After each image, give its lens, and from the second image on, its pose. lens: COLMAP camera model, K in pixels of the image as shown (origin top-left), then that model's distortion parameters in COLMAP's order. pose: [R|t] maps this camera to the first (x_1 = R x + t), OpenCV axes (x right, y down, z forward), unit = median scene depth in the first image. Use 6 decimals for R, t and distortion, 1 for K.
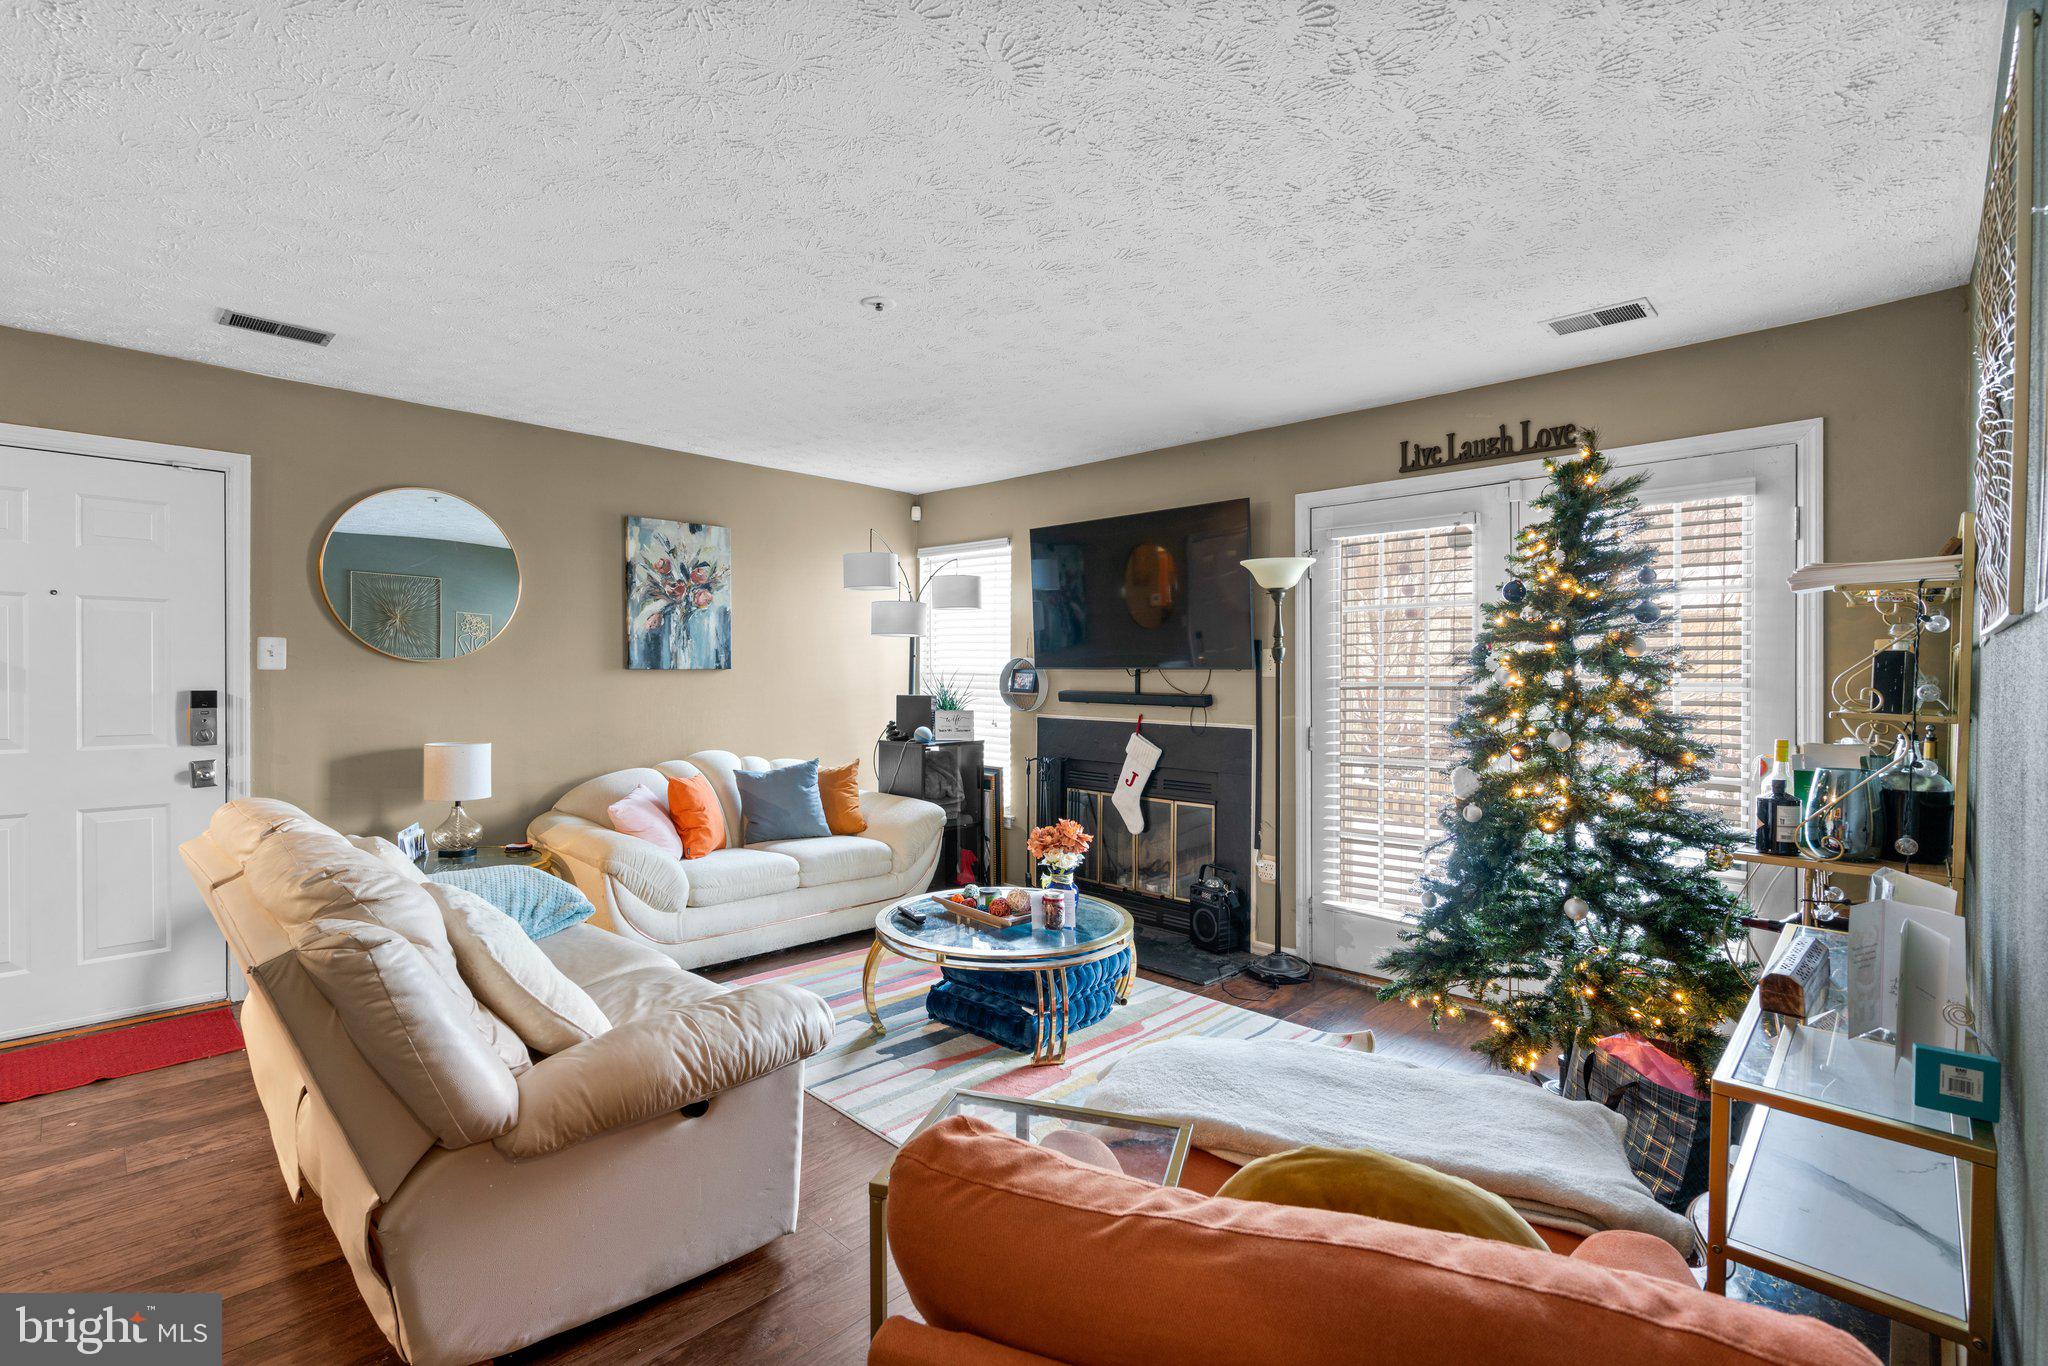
lens RADIAL K [[933.2, 0, 1014.9], [0, 933.2, 678.5], [0, 0, 1]] dist [-0.000123, 0.000275]
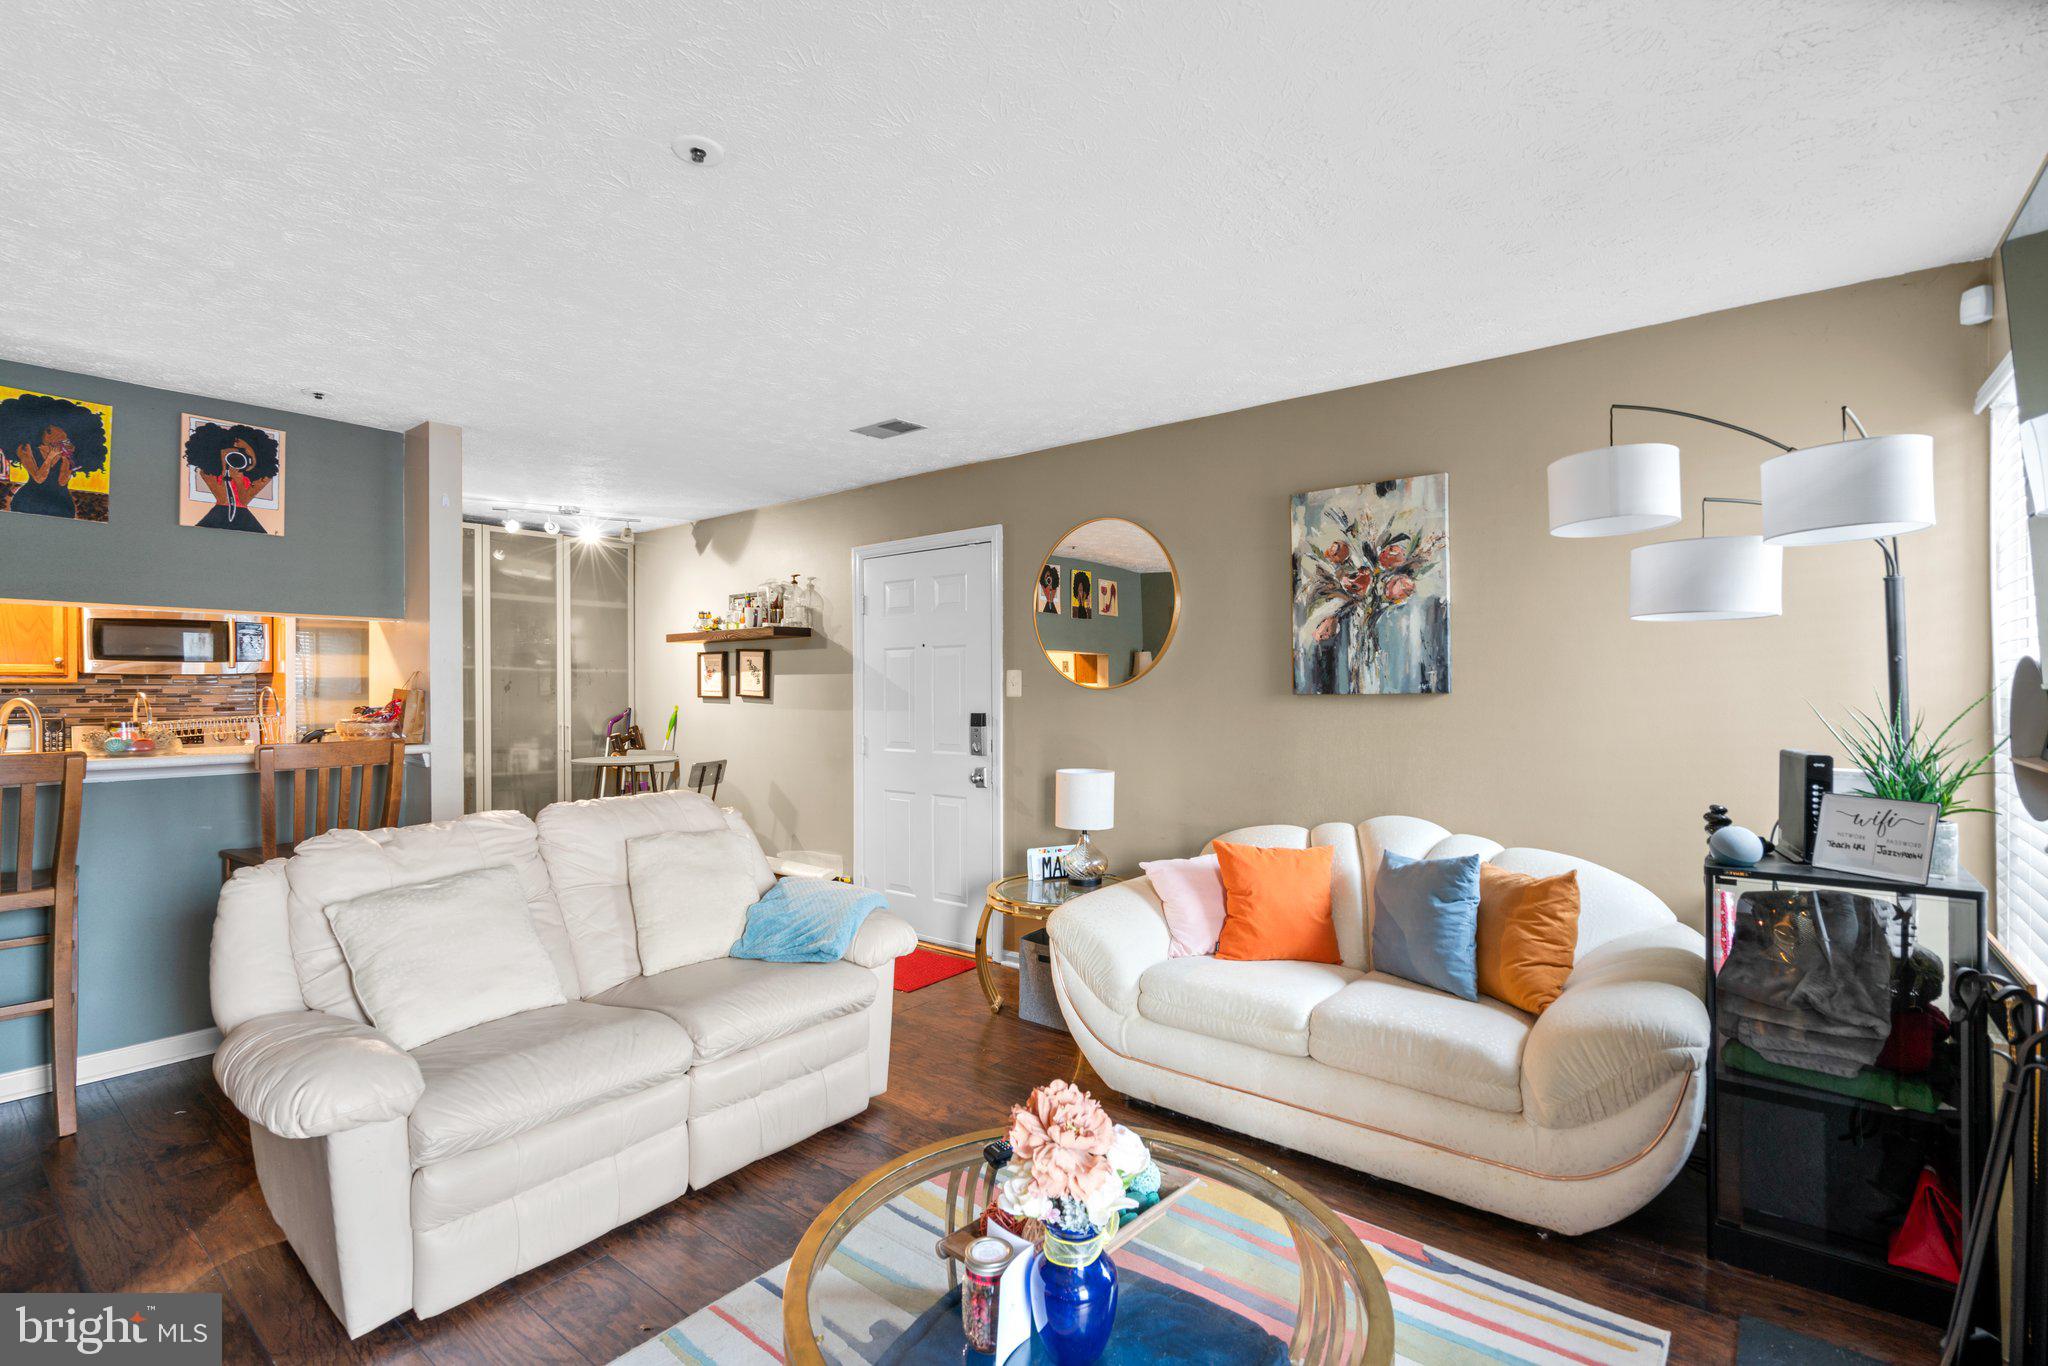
lens RADIAL K [[932.6, 0, 1023.4], [0, 932.6, 688.8], [0, 0, 1]] dist [-0.018470, 0.017544]
pose [[0.105957, -0.009208, -0.994328, 0.314241], [-0.004041, 0.999945, -0.009691, -0.006319], [0.994362, 0.005044, 0.105914, 0.685975]]
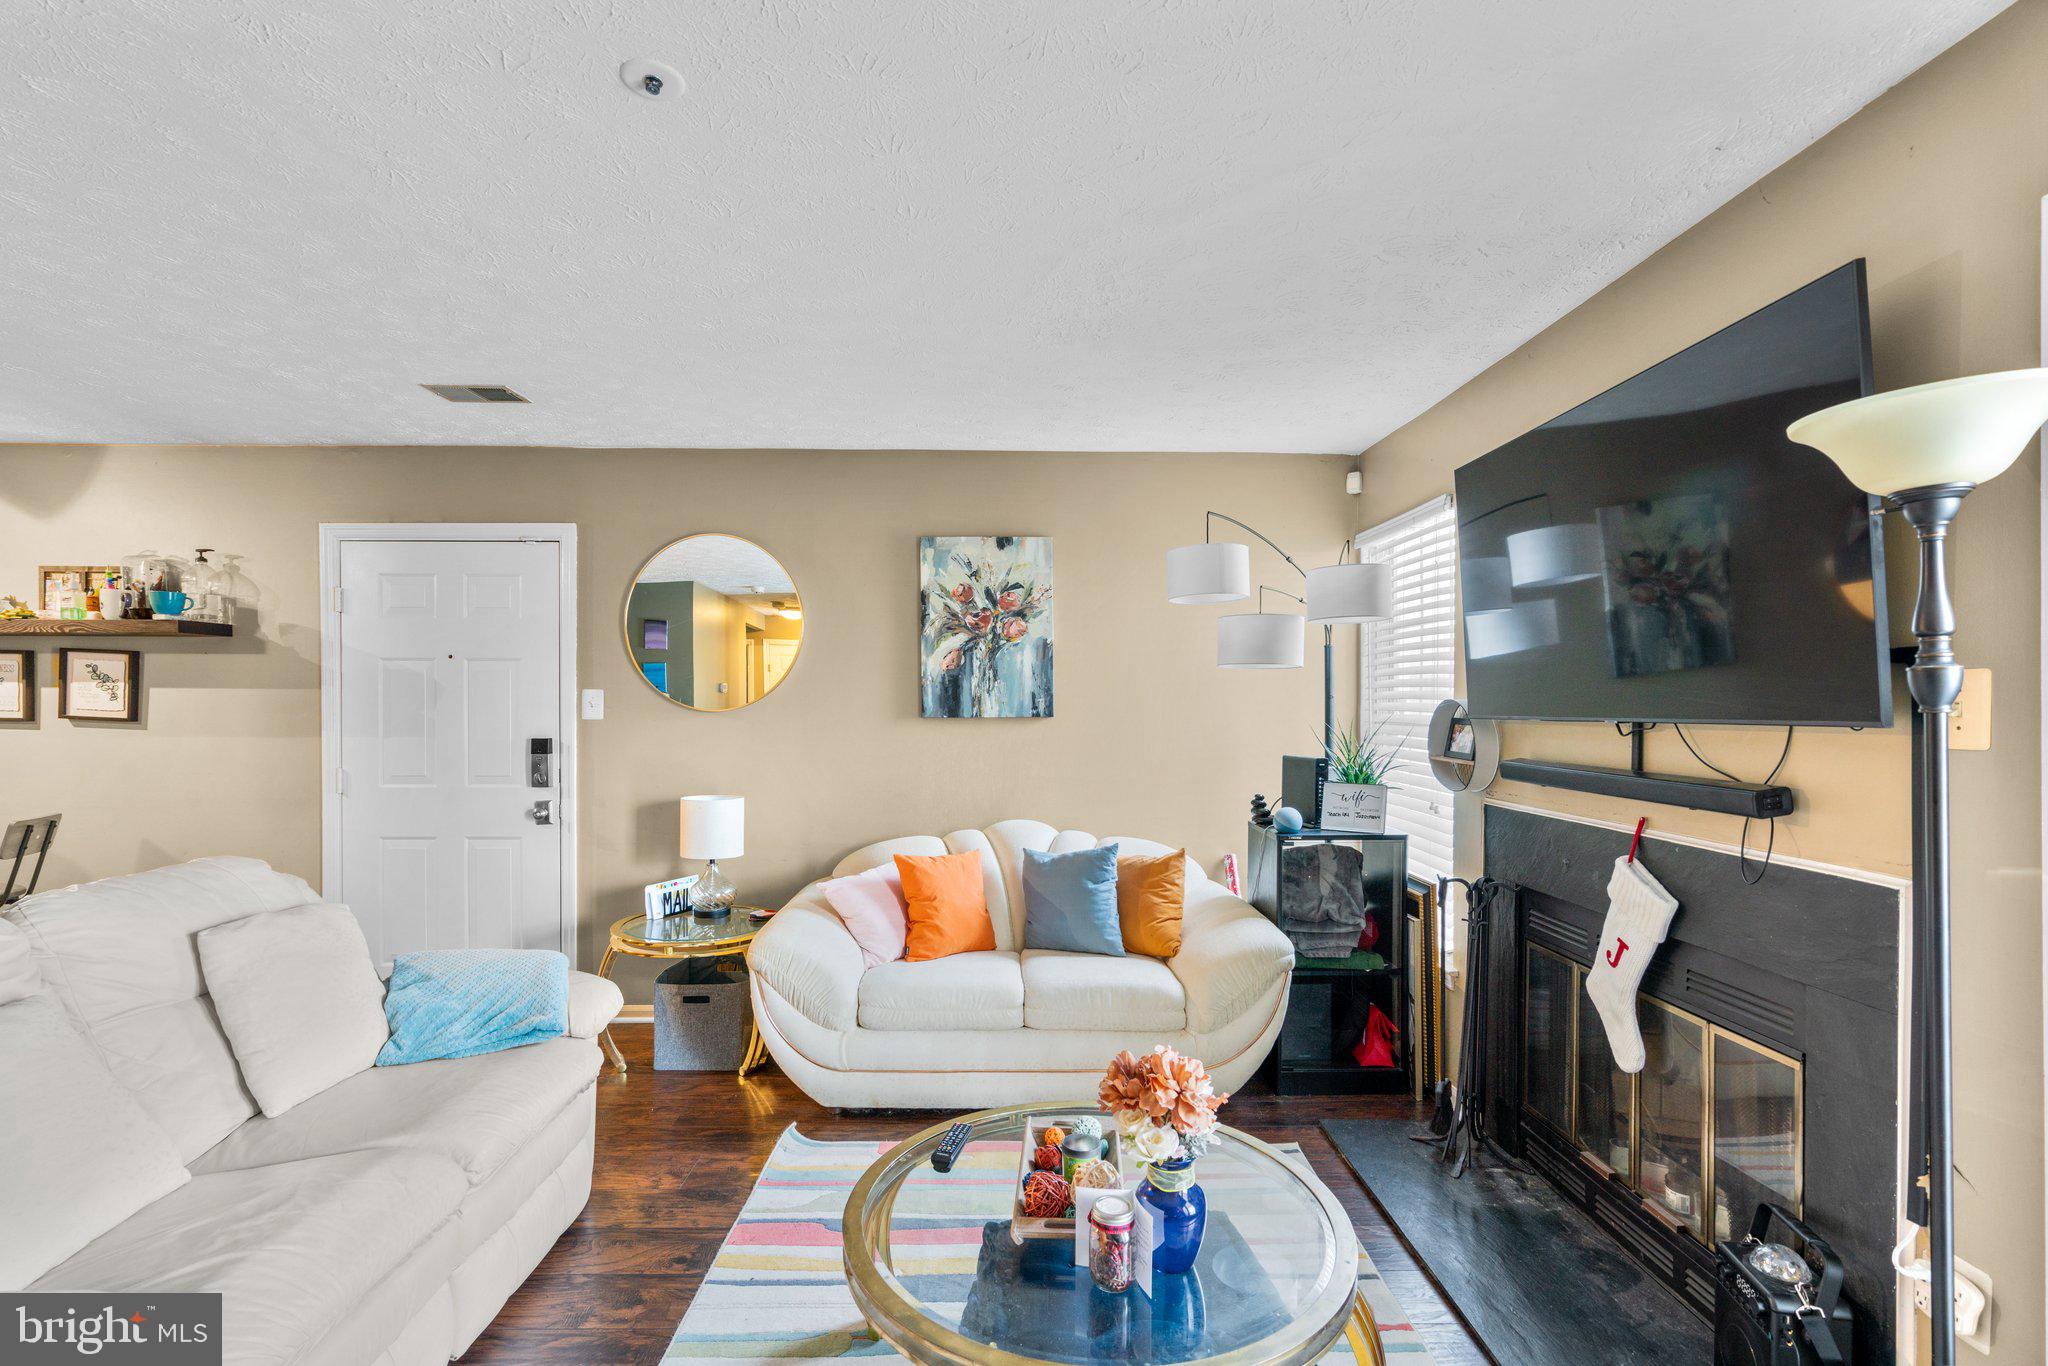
lens RADIAL K [[932.8, 0, 1017.2], [0, 932.8, 716.8], [0, 0, 1]] dist [-0.004754, 0.000093]
pose [[0.714187, 0.002931, -0.699949, 0.236357], [-0.003061, 0.999995, 0.001065, -0.011753], [0.699948, 0.001382, 0.714192, 0.446773]]
